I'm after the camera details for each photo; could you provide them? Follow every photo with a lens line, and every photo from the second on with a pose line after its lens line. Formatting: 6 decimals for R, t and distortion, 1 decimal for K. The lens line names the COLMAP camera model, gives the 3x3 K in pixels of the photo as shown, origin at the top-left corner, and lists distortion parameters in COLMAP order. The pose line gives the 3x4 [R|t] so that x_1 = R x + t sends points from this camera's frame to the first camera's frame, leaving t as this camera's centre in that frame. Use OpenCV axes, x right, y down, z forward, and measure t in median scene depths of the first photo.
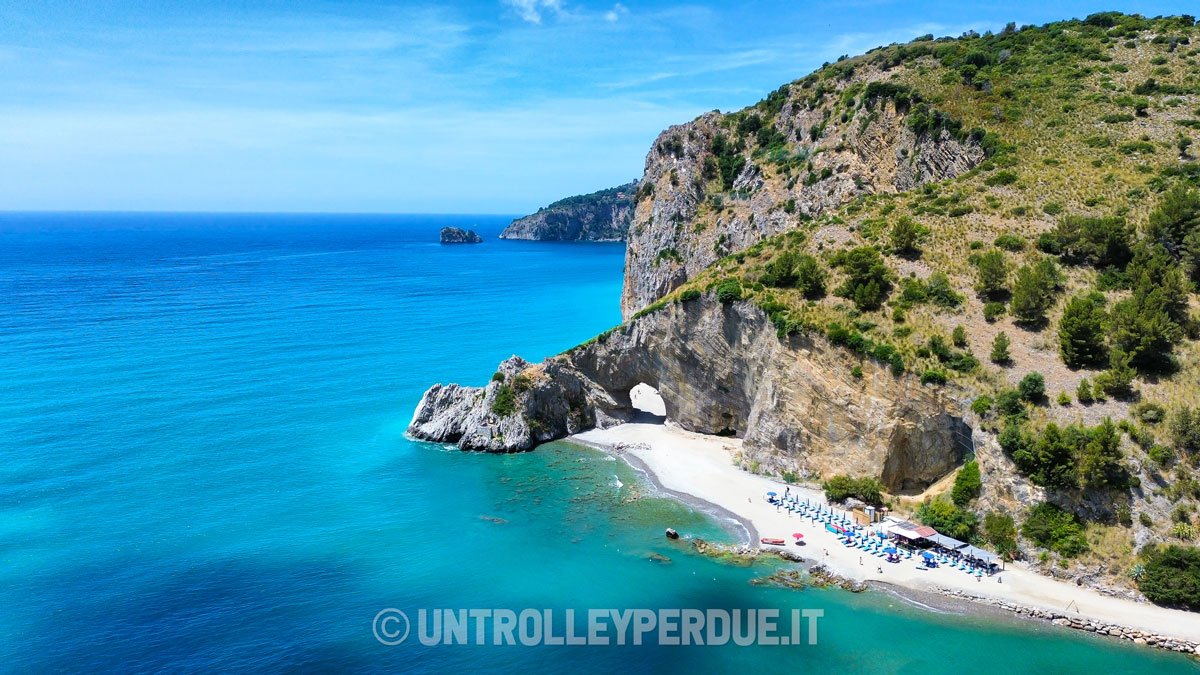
lens RADIAL K [[817.6, 0, 600.0], [0, 817.6, 337.5], [0, 0, 1]] dist [0.003173, -0.007450]
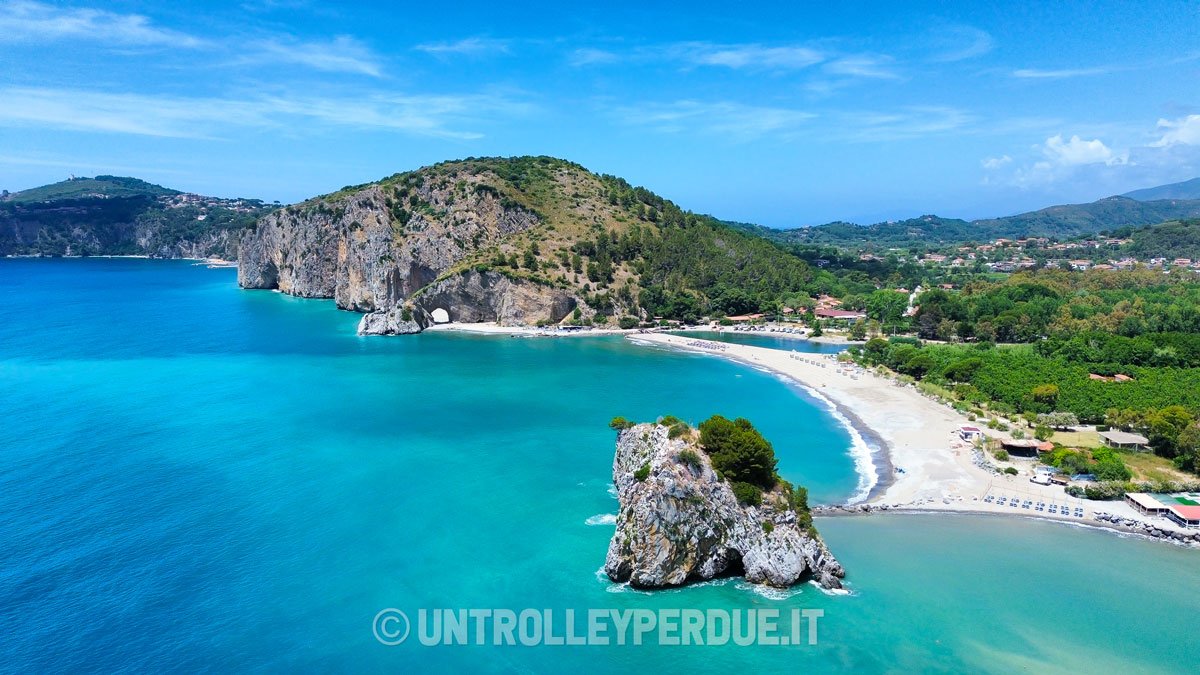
lens RADIAL K [[817.6, 0, 600.0], [0, 817.6, 337.5], [0, 0, 1]] dist [0.003173, -0.007450]
pose [[0.714884, -0.093051, 0.693025, -1.626198], [0.101260, 0.994435, 0.029066, 0.148262], [-0.691873, 0.049397, 0.720328, -1.380110]]
